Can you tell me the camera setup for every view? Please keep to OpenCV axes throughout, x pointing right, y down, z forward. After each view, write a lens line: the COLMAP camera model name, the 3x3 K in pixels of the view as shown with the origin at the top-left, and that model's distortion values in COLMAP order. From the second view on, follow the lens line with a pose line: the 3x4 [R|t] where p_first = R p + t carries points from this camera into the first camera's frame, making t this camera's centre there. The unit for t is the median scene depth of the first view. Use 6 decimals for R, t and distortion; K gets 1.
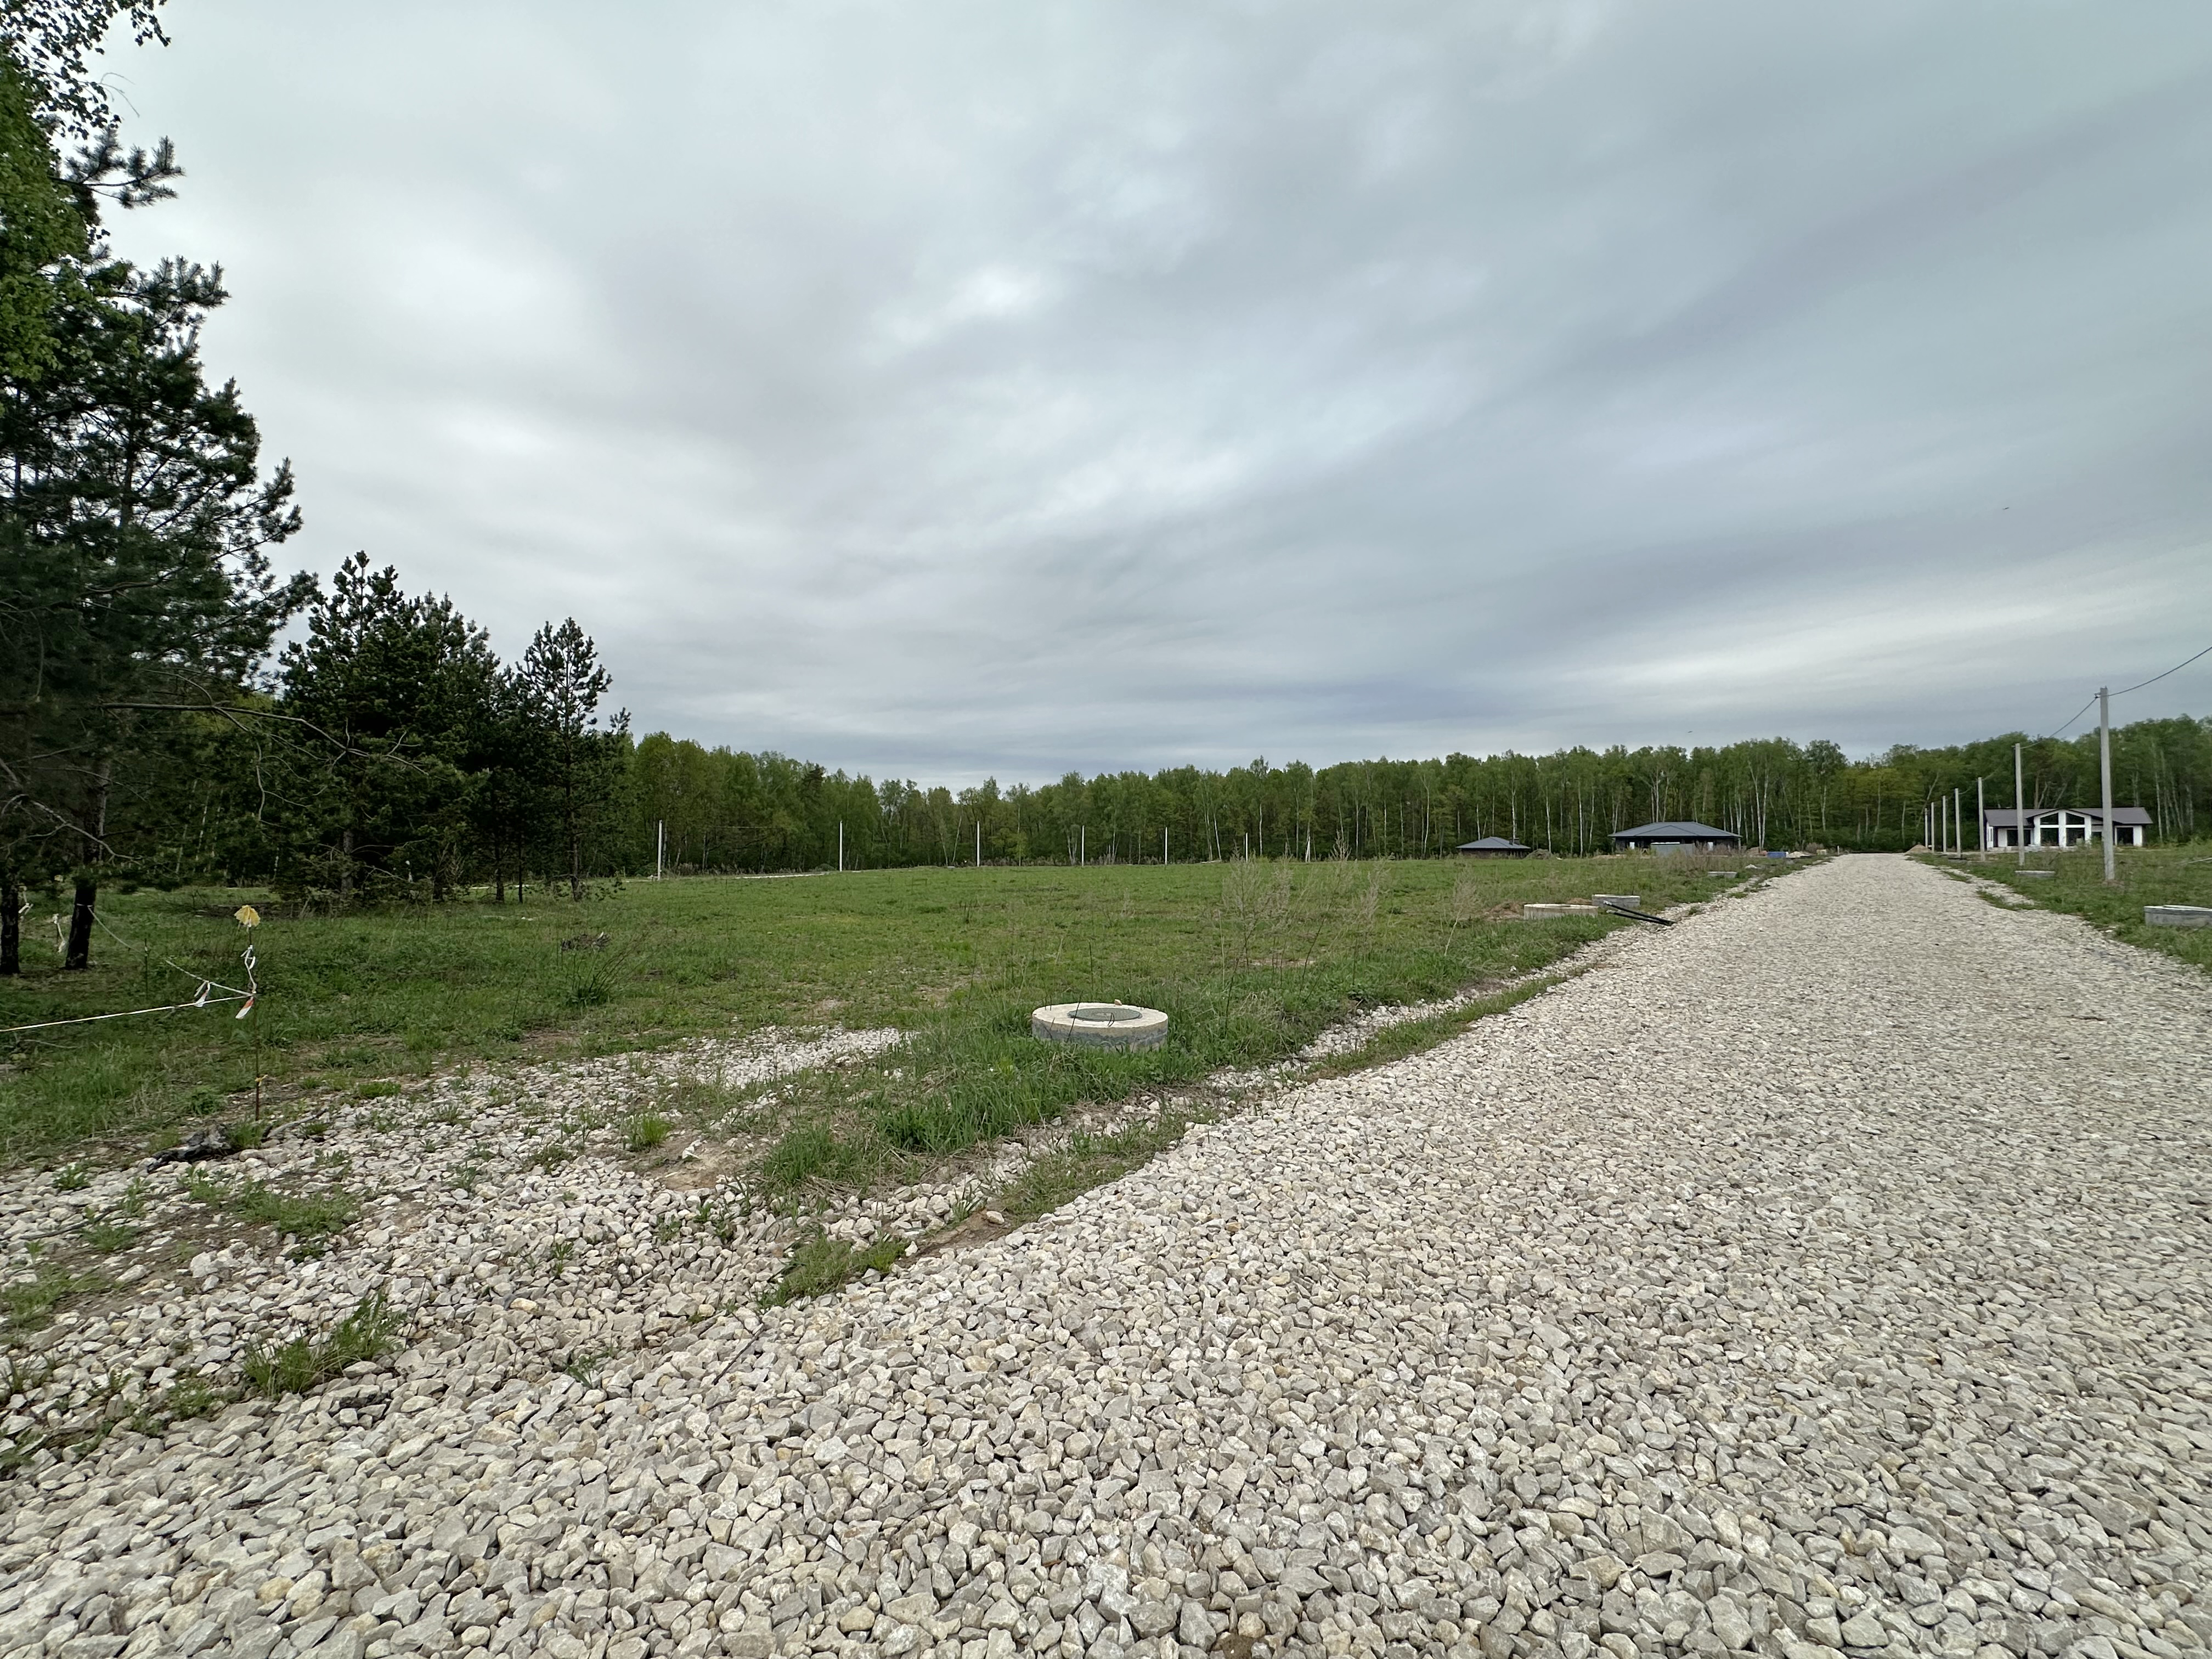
lens RADIAL K [[938.3, 0, 1102.1], [0, 938.3, 826.7], [0, 0, 1]] dist [-0.002880, 0.000331]
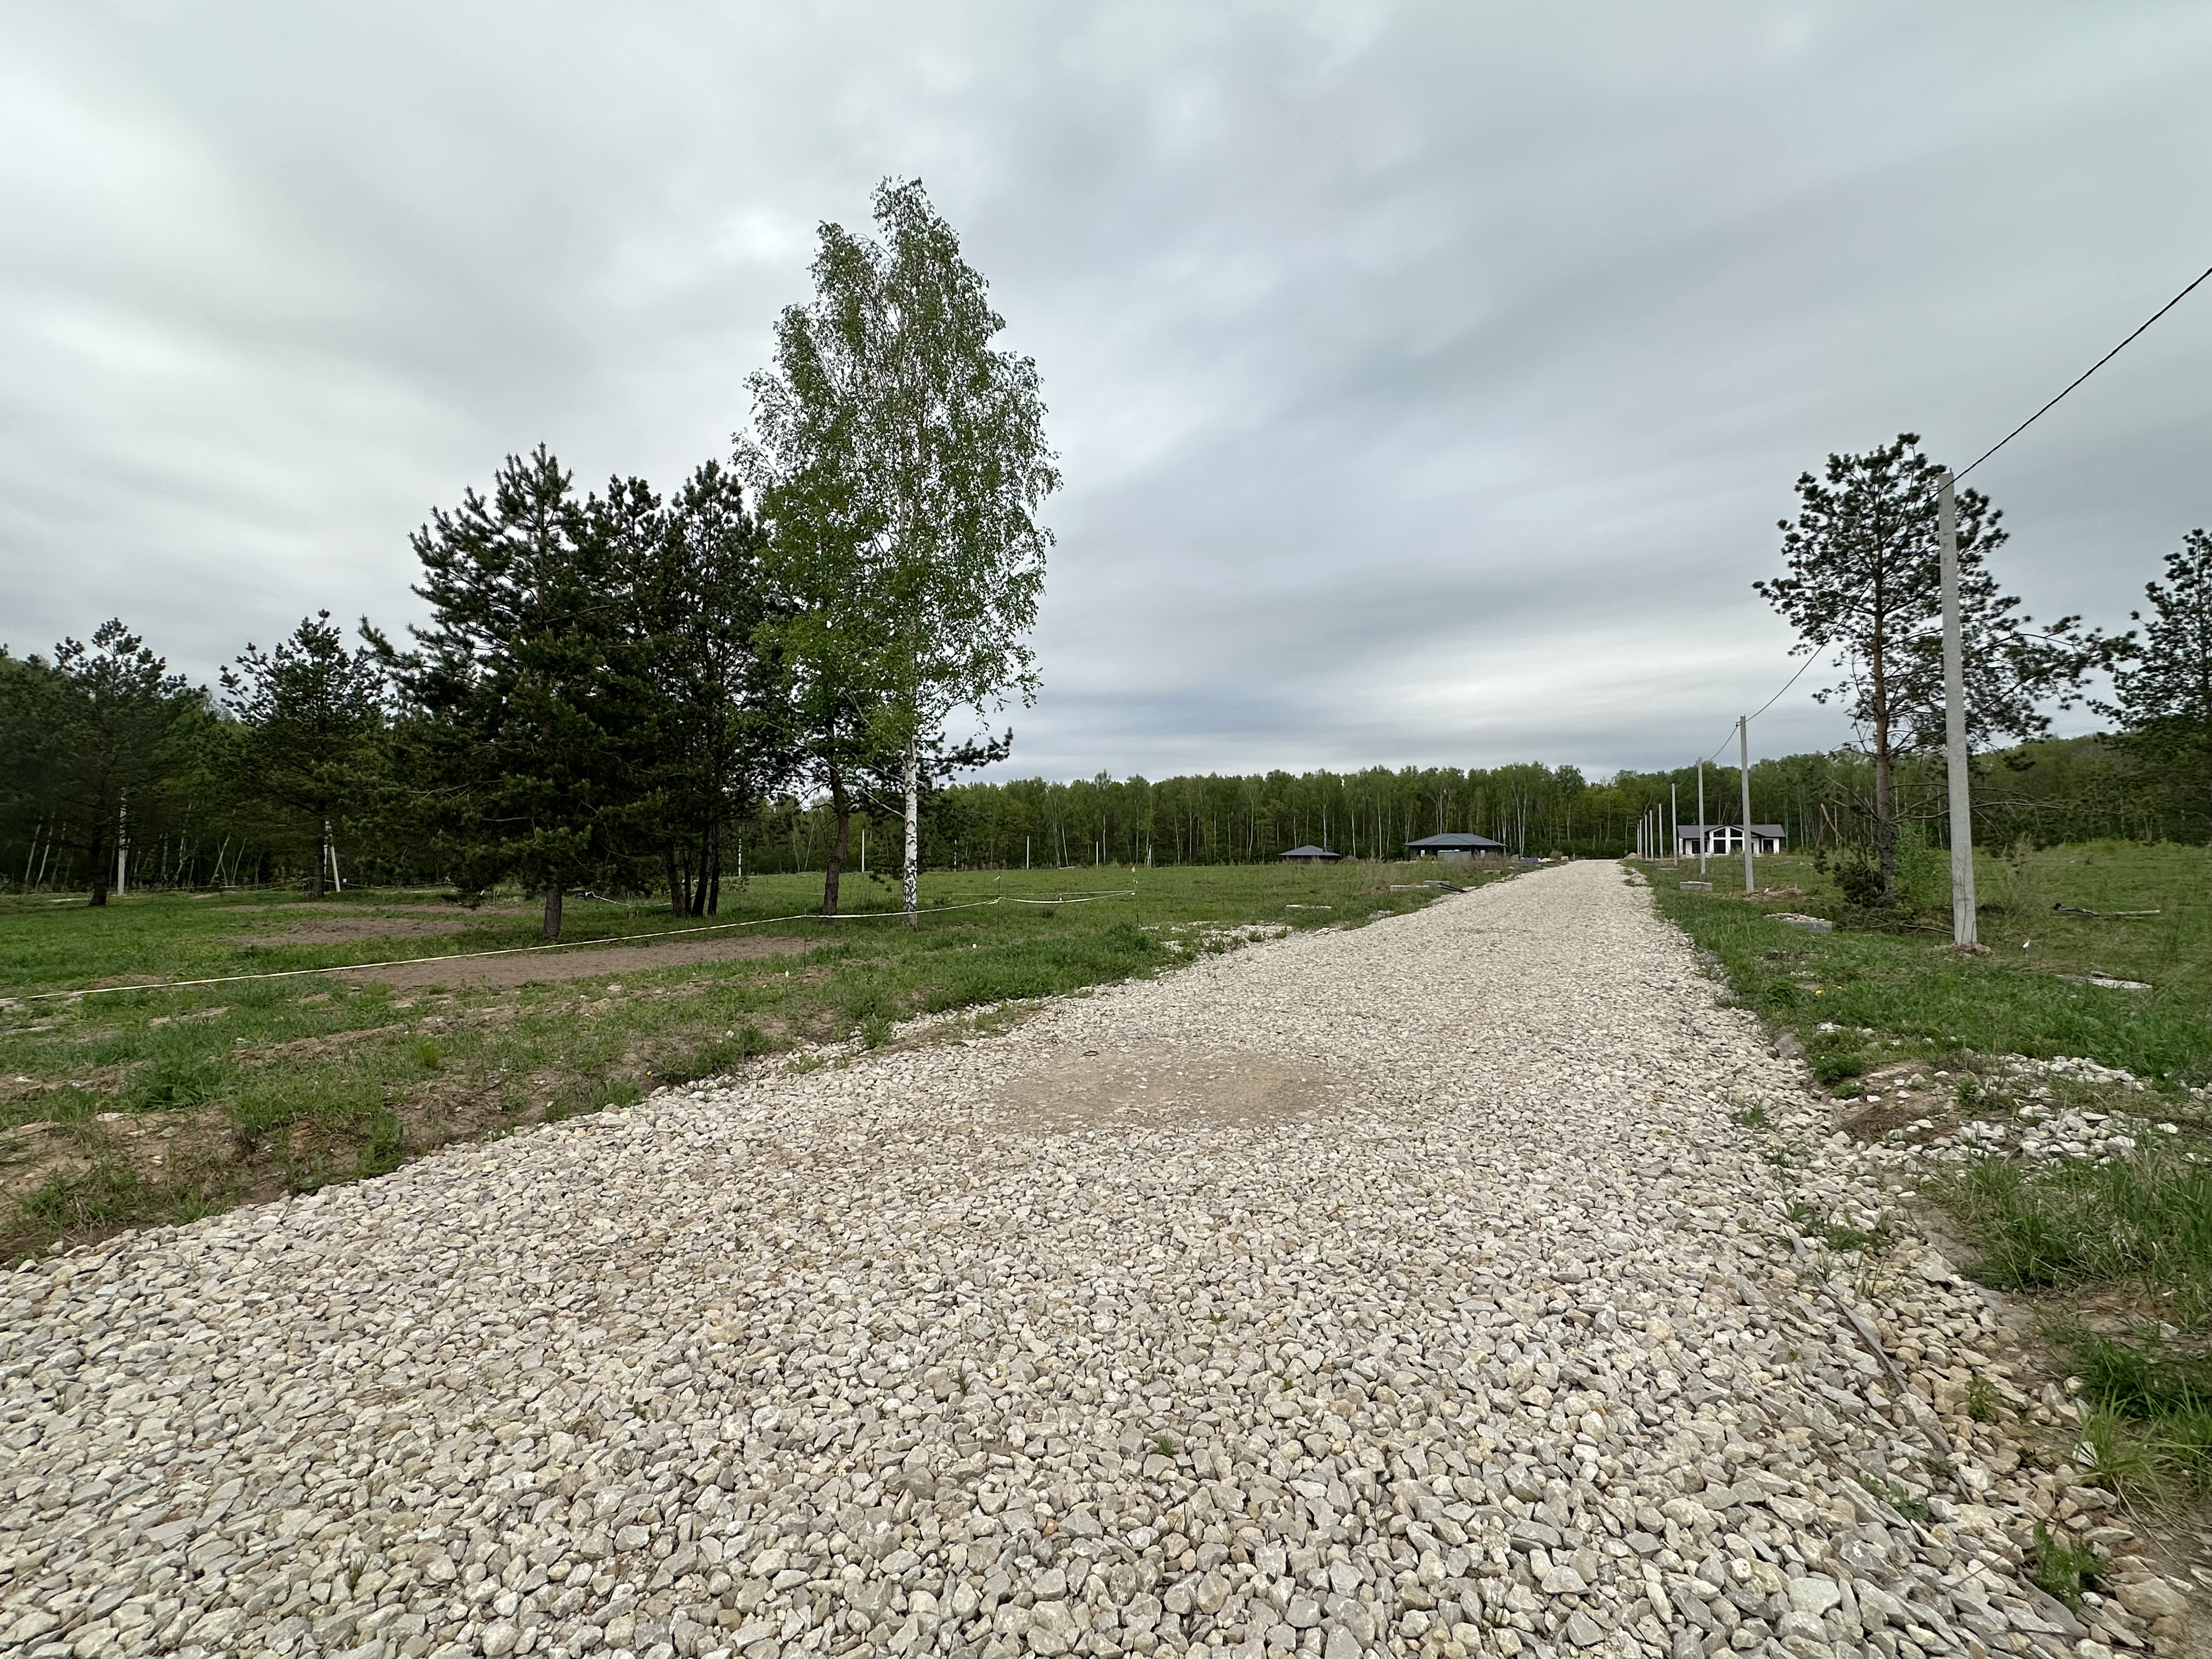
lens RADIAL K [[938.3, 0, 1105.0], [0, 938.3, 824.3], [0, 0, 1]] dist [-0.002880, 0.000331]
pose [[0.981292, 0.006050, 0.192432, -0.065148], [-0.004008, 0.999932, -0.010995, -0.001693], [-0.192486, 0.010018, 0.981249, -0.097689]]
